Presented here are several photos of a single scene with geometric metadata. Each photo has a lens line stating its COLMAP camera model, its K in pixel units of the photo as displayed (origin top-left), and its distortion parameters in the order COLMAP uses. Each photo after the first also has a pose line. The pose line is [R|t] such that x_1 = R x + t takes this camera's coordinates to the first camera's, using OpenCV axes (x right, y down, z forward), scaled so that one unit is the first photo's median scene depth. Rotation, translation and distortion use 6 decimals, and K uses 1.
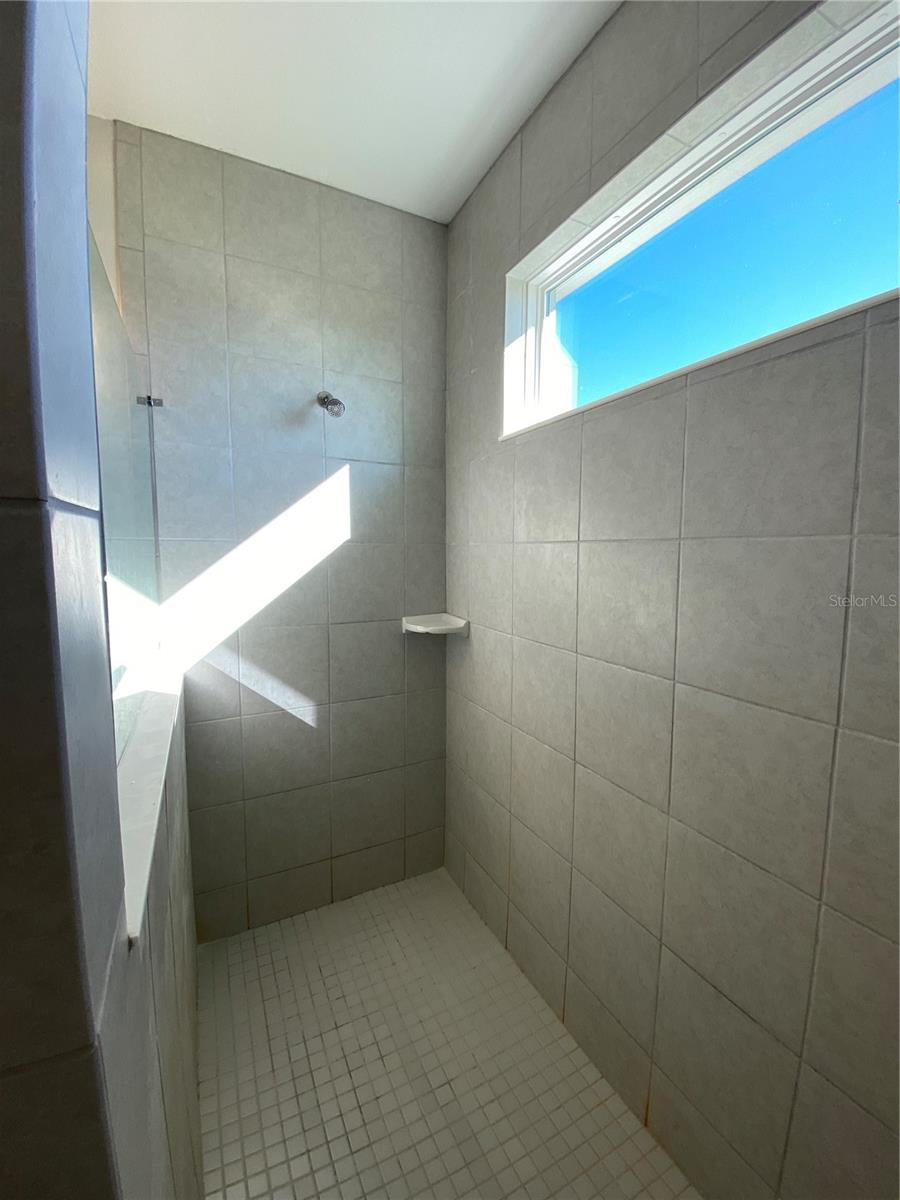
lens RADIAL K [[489.3, 0, 450.0], [0, 489.3, 600.0], [0, 0, 1]] dist [0.022162, -0.020759]
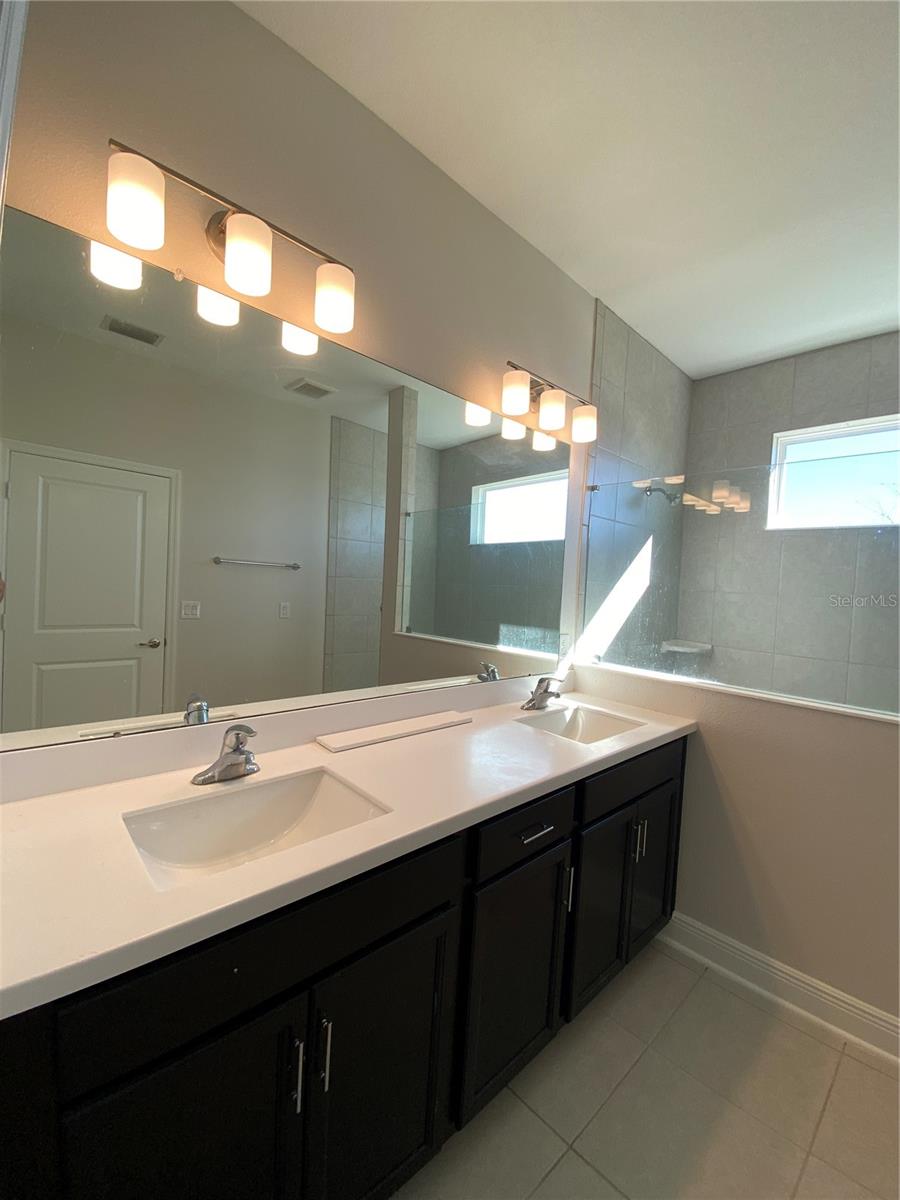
lens RADIAL K [[489.3, 0, 450.0], [0, 489.3, 600.0], [0, 0, 1]] dist [0.022162, -0.020759]
pose [[0.952170, 0.031659, 0.303924, -1.381287], [-0.011923, 0.997710, -0.066574, 0.017809], [-0.305336, 0.059767, 0.950367, -0.200595]]
